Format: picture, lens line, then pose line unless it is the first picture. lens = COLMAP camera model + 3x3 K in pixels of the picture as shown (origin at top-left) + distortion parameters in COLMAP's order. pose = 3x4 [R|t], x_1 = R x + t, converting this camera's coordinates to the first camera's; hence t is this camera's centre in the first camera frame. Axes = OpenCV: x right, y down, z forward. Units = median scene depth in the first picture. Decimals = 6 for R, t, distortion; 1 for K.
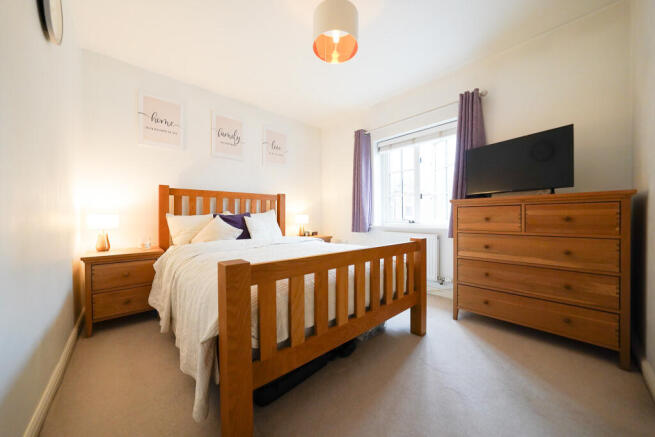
lens RADIAL K [[234.8, 0, 326.7], [0, 234.8, 216.6], [0, 0, 1]] dist [-0.010183, 0.000577]
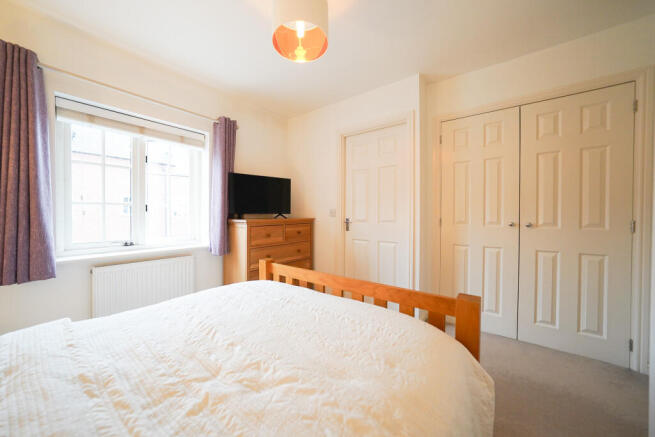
lens RADIAL K [[234.8, 0, 326.7], [0, 234.8, 216.6], [0, 0, 1]] dist [-0.010183, 0.000577]
pose [[-0.160731, -0.008178, 0.986964, -0.423954], [-0.001150, 0.999967, 0.008098, -0.066833], [-0.986998, 0.000167, -0.160735, 0.559220]]
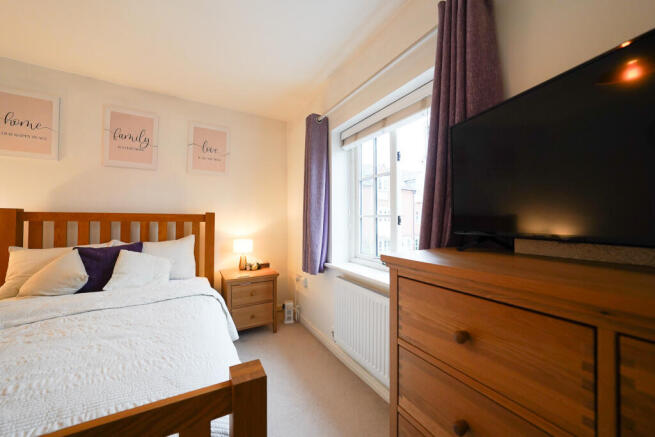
lens RADIAL K [[234.8, 0, 326.7], [0, 234.8, 216.6], [0, 0, 1]] dist [-0.010183, 0.000577]
pose [[0.973725, 0.004487, -0.227684, 0.365653], [-0.007493, 0.999896, -0.012343, -0.087103], [0.227605, 0.013725, 0.973657, 0.418951]]
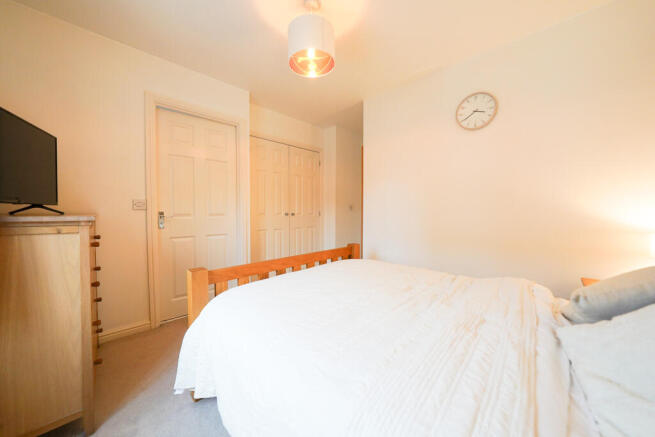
lens RADIAL K [[234.8, 0, 326.7], [0, 234.8, 216.6], [0, 0, 1]] dist [-0.010183, 0.000577]
pose [[-0.999038, 0.003406, -0.043719, 0.013092], [0.002228, 0.999634, 0.026963, -0.057636], [0.043795, 0.026840, -0.998680, 1.089230]]
